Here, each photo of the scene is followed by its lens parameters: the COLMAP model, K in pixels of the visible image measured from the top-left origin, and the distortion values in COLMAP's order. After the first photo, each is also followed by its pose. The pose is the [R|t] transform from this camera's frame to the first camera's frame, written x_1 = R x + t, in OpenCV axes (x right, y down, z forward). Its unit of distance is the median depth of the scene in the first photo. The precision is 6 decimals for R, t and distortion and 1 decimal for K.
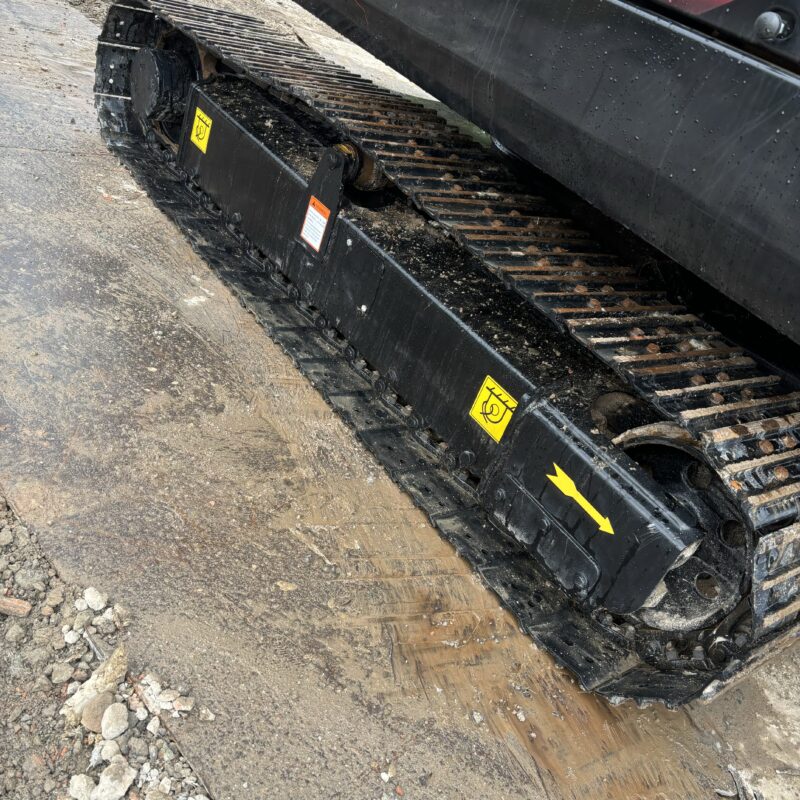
lens RADIAL K [[811.9, 0, 399.2], [0, 811.9, 388.0], [0, 0, 1]] dist [0.020327, -0.013580]
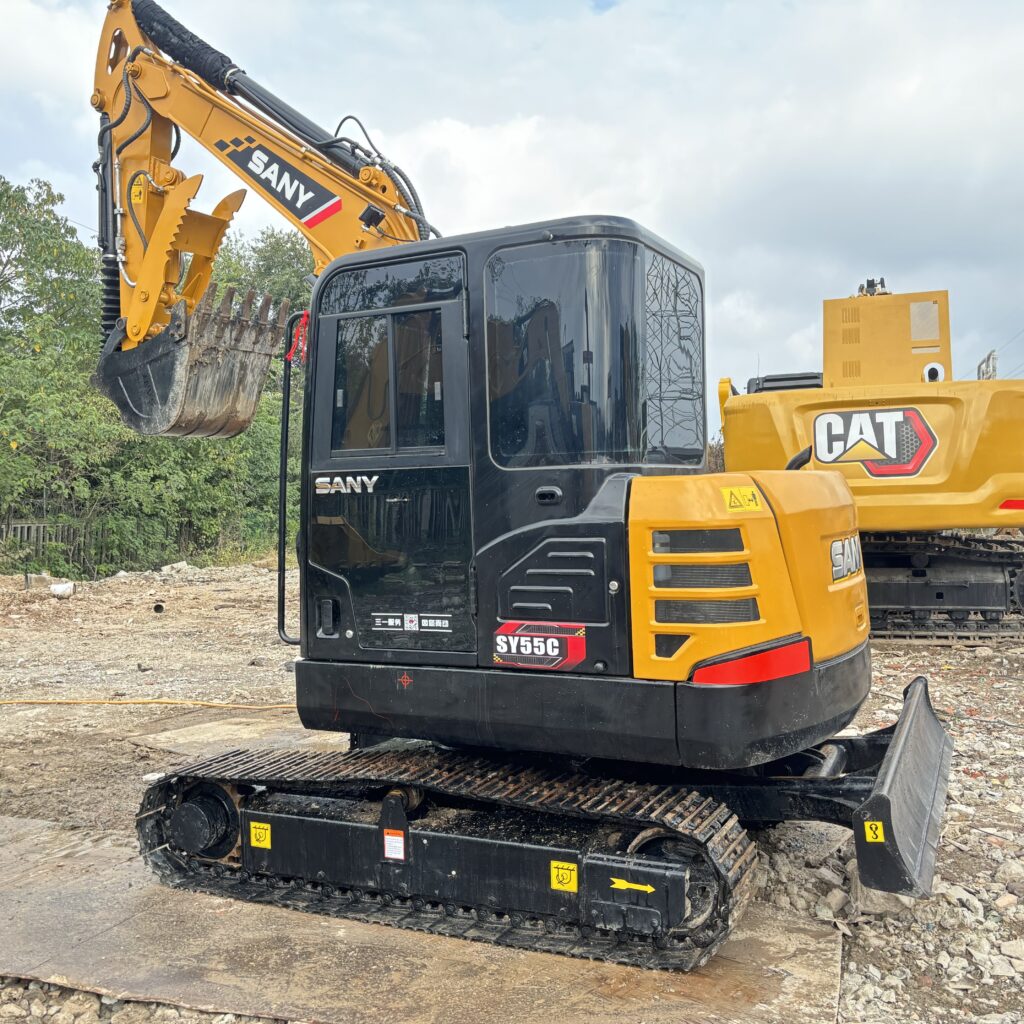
lens RADIAL K [[1026.7, 0, 512.0], [0, 1026.7, 512.0], [0, 0, 1]] dist [0.033109, -0.032046]
pose [[0.823472, -0.344259, 0.450976, -0.819797], [0.512608, 0.792116, -0.331337, 0.094755], [-0.243160, 0.504021, 0.828756, -1.443290]]
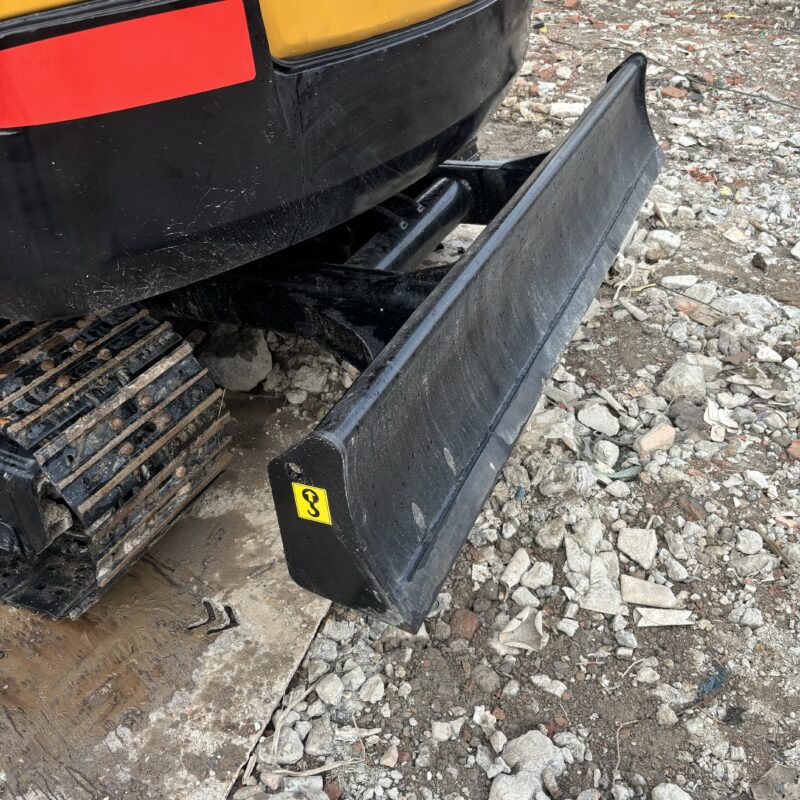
lens RADIAL K [[802.1, 0, 400.0], [0, 802.1, 400.0], [0, 0, 1]] dist [0.033109, -0.032046]
pose [[0.826357, -0.529521, 0.191684, 0.541418], [0.495142, 0.845331, 0.200625, 0.115658], [-0.268272, -0.070877, 0.960732, -0.184457]]
